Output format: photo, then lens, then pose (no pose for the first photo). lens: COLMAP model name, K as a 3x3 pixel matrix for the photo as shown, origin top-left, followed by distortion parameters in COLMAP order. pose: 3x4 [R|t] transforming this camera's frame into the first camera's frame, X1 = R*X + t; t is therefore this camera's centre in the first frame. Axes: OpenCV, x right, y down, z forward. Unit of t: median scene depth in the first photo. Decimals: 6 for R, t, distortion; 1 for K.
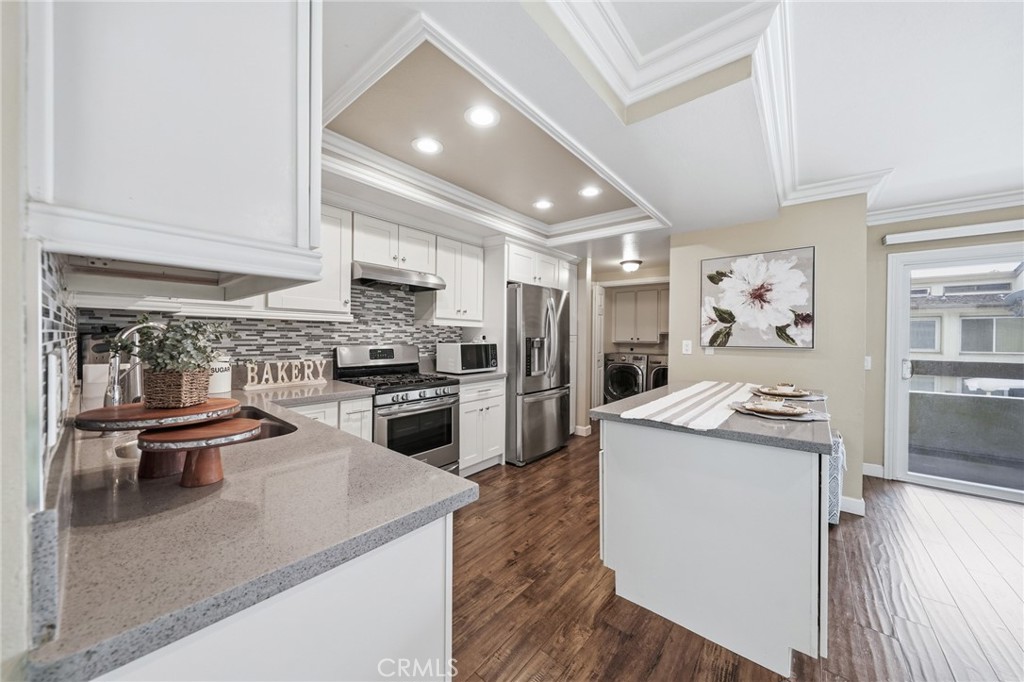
lens RADIAL K [[363.9, 0, 501.2], [0, 363.9, 337.3], [0, 0, 1]] dist [-0.004105, 0.000028]
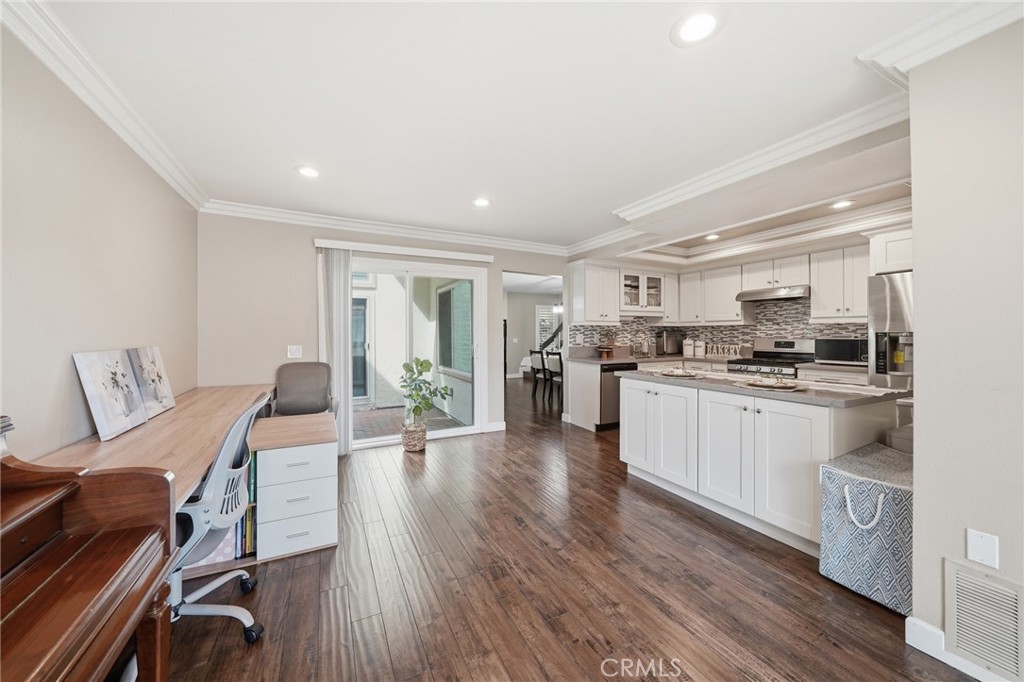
lens RADIAL K [[363.9, 0, 496.1], [0, 363.9, 330.9], [0, 0, 1]] dist [-0.004105, 0.000028]
pose [[-0.399145, -0.014576, -0.916772, 1.587168], [-0.000993, 0.999880, -0.015465, 0.014790], [0.916887, -0.005262, -0.399111, 0.541299]]
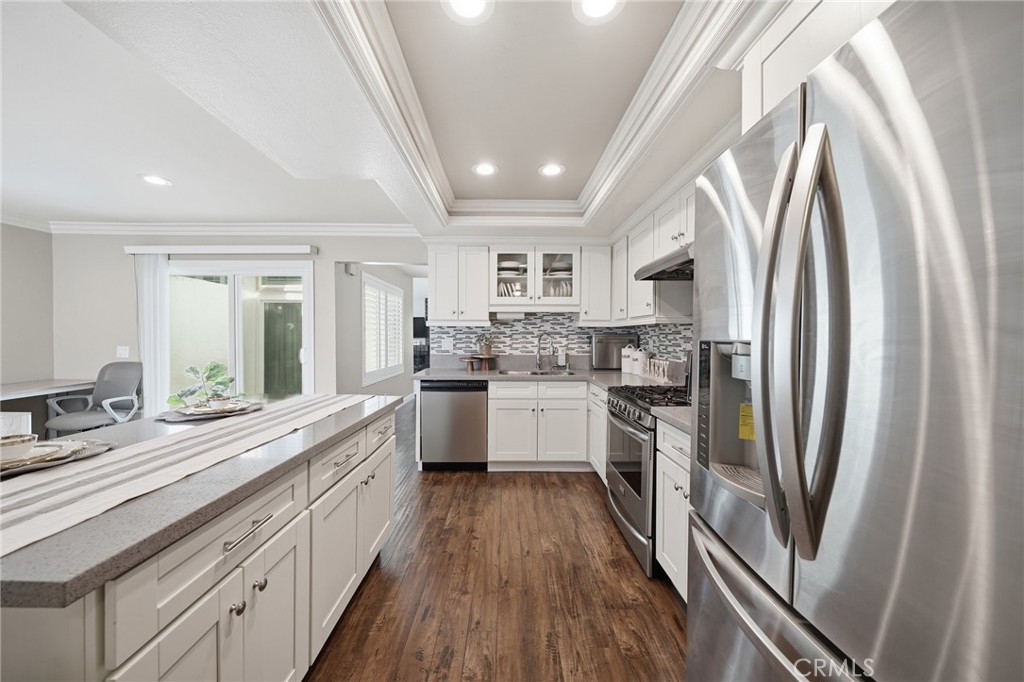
lens RADIAL K [[363.9, 0, 507.5], [0, 363.9, 339.5], [0, 0, 1]] dist [-0.004105, 0.000028]
pose [[-0.761138, -0.008037, -0.648541, 0.491771], [-0.009839, 0.999951, -0.000845, 0.006942], [0.648516, 0.005738, -0.761180, 1.380429]]
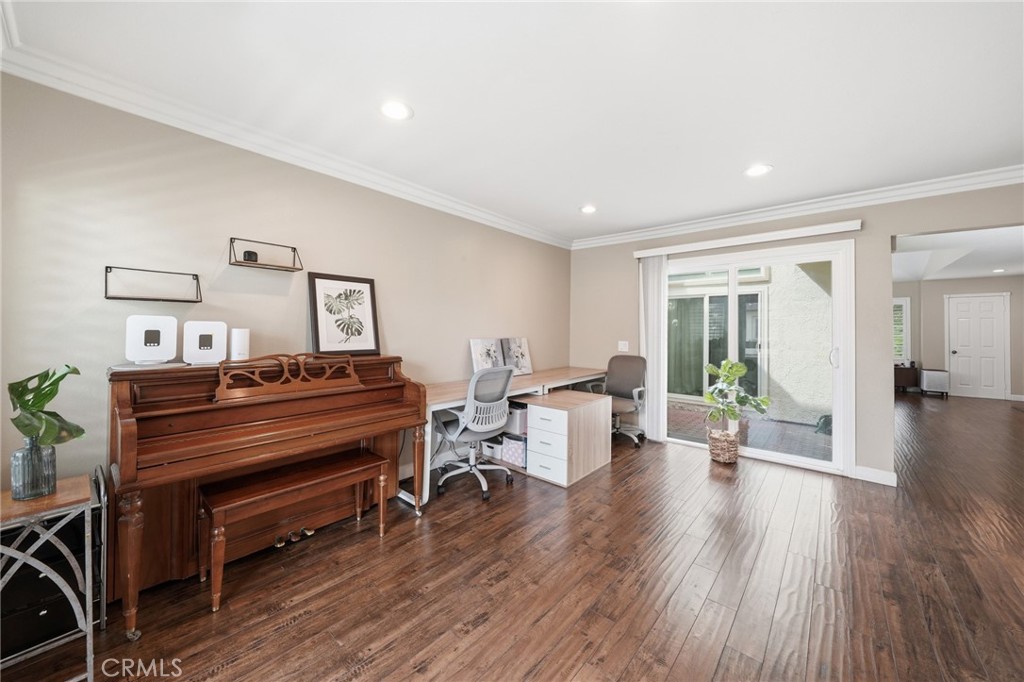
lens RADIAL K [[363.9, 0, 512.4], [0, 363.9, 328.3], [0, 0, 1]] dist [-0.004105, 0.000028]
pose [[-0.999812, -0.018539, 0.005595, 1.176682], [-0.018578, 0.999803, -0.006968, 0.010904], [-0.005465, -0.007070, -0.999960, 0.961096]]
